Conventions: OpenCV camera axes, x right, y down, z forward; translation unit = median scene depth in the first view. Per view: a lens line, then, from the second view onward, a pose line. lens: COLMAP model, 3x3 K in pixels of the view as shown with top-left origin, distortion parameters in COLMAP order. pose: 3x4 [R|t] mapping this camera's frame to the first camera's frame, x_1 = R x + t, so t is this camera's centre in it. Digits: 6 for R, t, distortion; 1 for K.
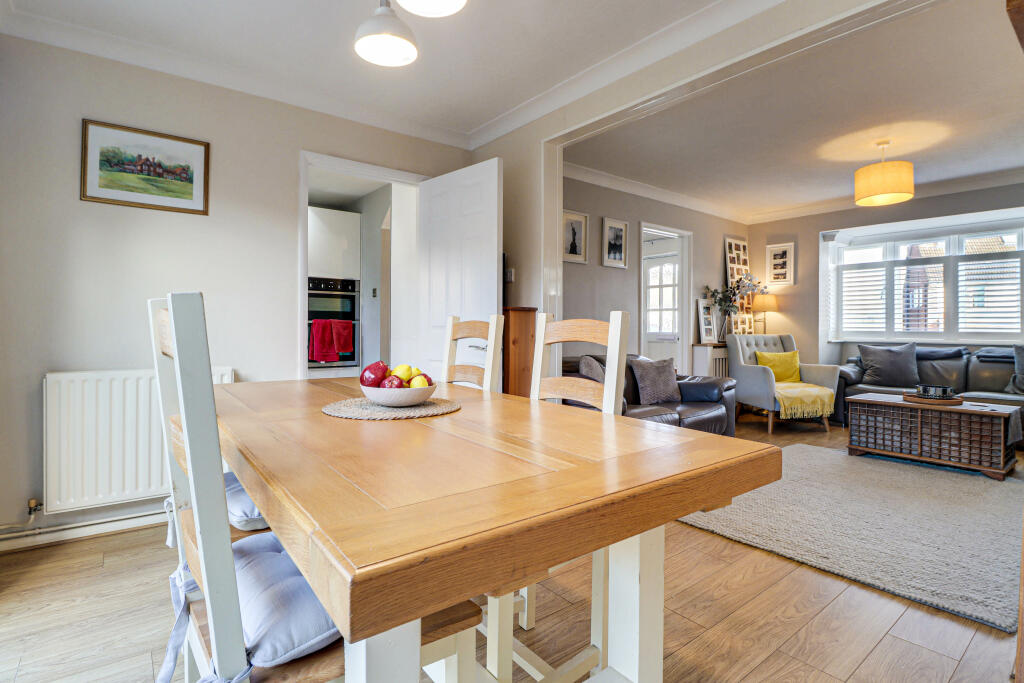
lens RADIAL K [[489.9, 0, 512.8], [0, 489.9, 323.1], [0, 0, 1]] dist [-0.021402, 0.000014]
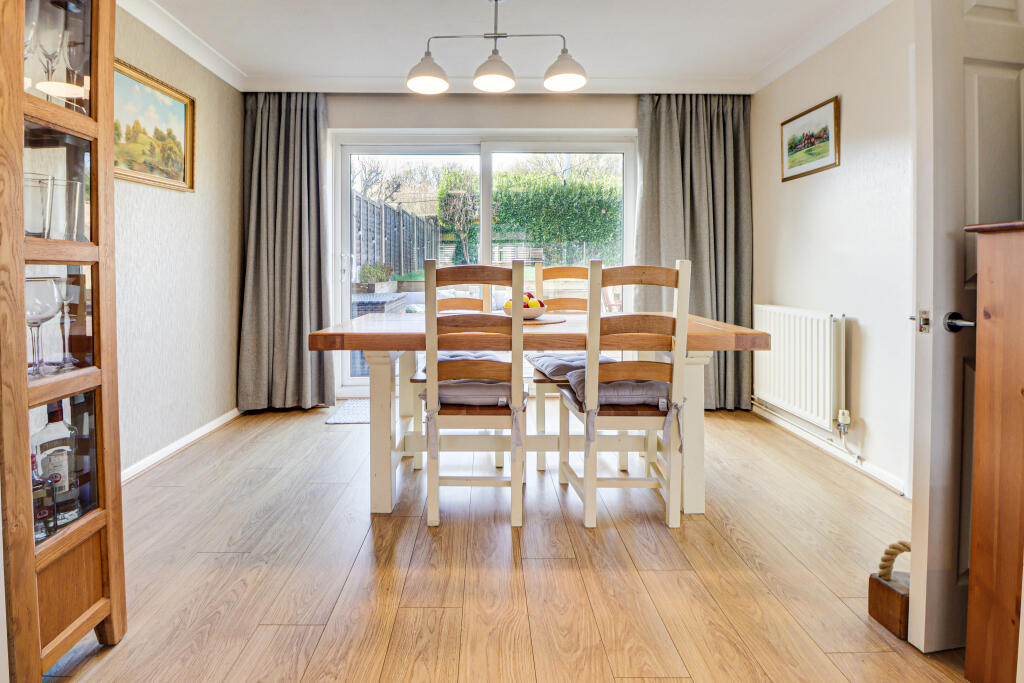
lens RADIAL K [[478.7, 0, 508.4], [0, 478.7, 269.8], [0, 0, 1]] dist [-0.025903, -0.000133]
pose [[-0.581781, -0.004060, -0.813335, 0.304081], [0.001099, 0.999983, -0.005778, 0.002714], [0.813345, -0.004255, -0.581767, 0.511758]]
